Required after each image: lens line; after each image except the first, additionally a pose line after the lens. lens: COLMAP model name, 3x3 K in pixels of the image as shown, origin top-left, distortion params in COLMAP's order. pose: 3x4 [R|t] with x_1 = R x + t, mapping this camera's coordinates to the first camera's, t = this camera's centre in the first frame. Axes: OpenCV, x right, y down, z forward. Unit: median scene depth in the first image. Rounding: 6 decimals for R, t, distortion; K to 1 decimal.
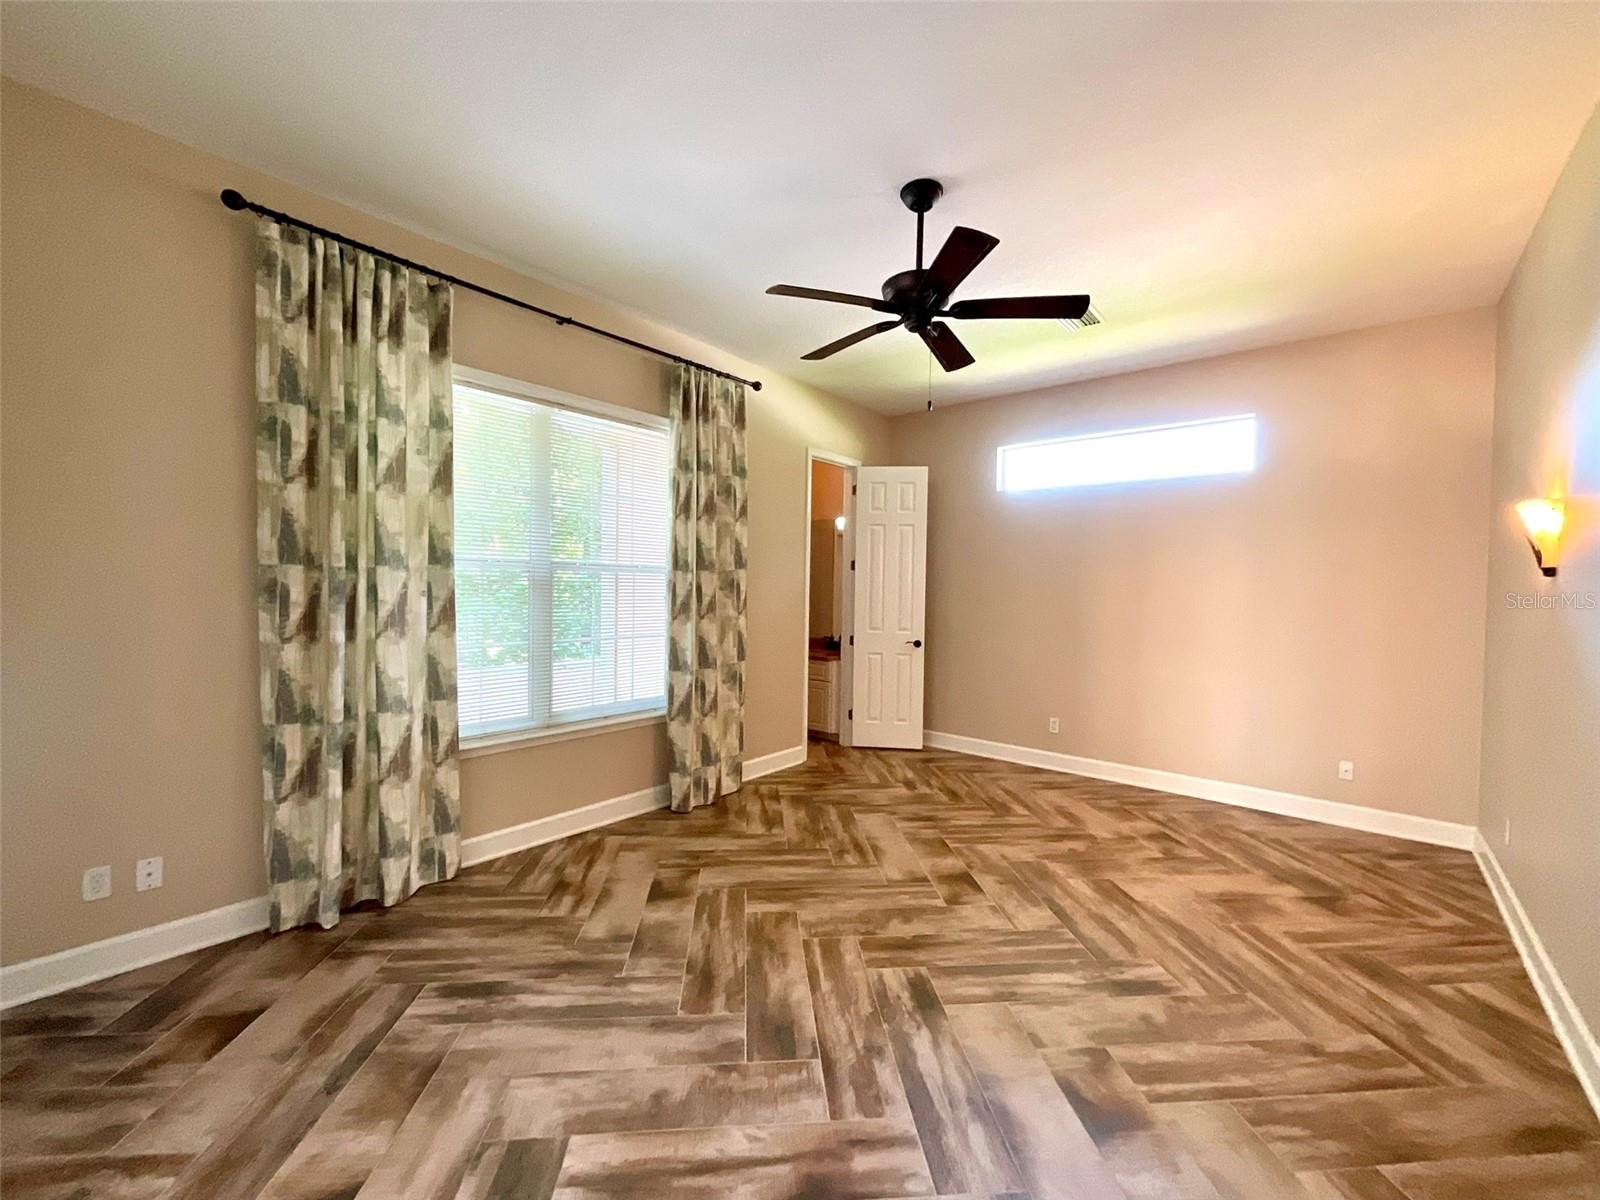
lens RADIAL K [[645.7, 0, 799.8], [0, 645.7, 599.8], [0, 0, 1]] dist [0.003163, -0.002097]
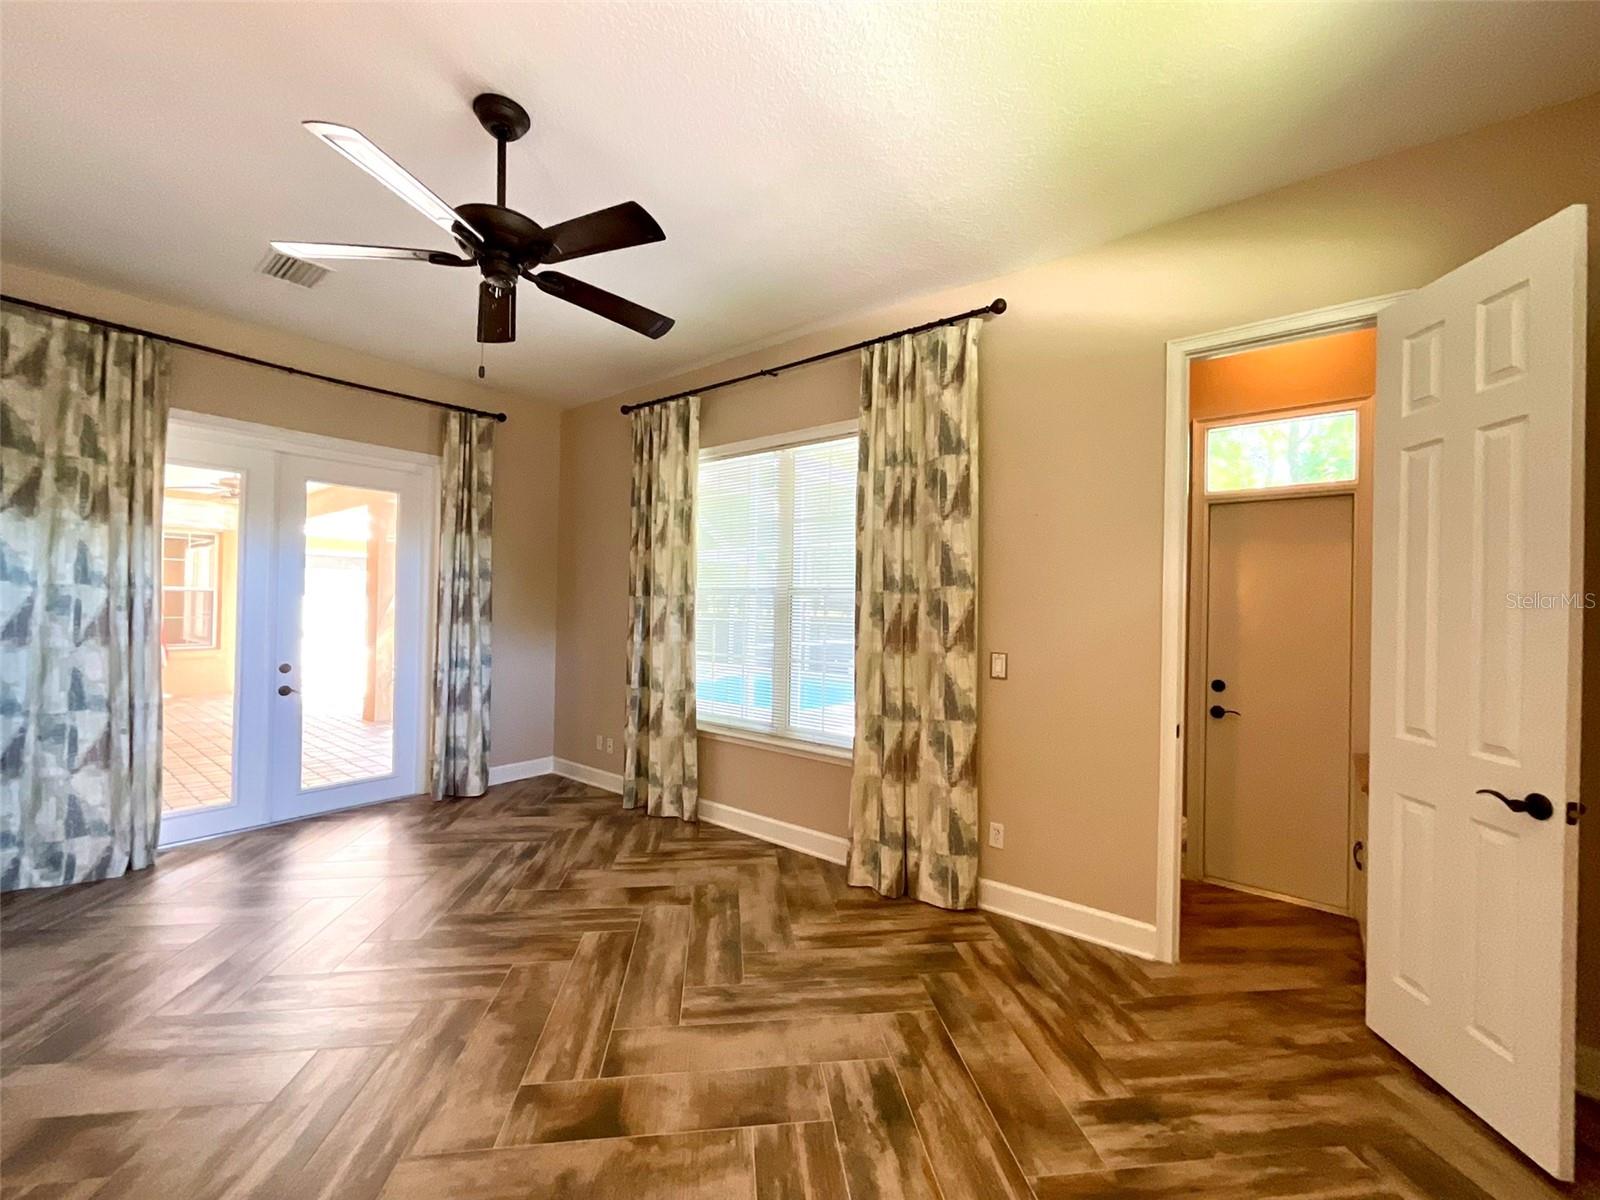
lens RADIAL K [[645.7, 0, 798.3], [0, 645.7, 599.4], [0, 0, 1]] dist [0.003163, -0.002097]
pose [[0.040278, -0.024871, -0.998879, 0.752201], [-0.038953, 0.998891, -0.026442, -0.010651], [0.998429, 0.039975, 0.039265, 1.024610]]
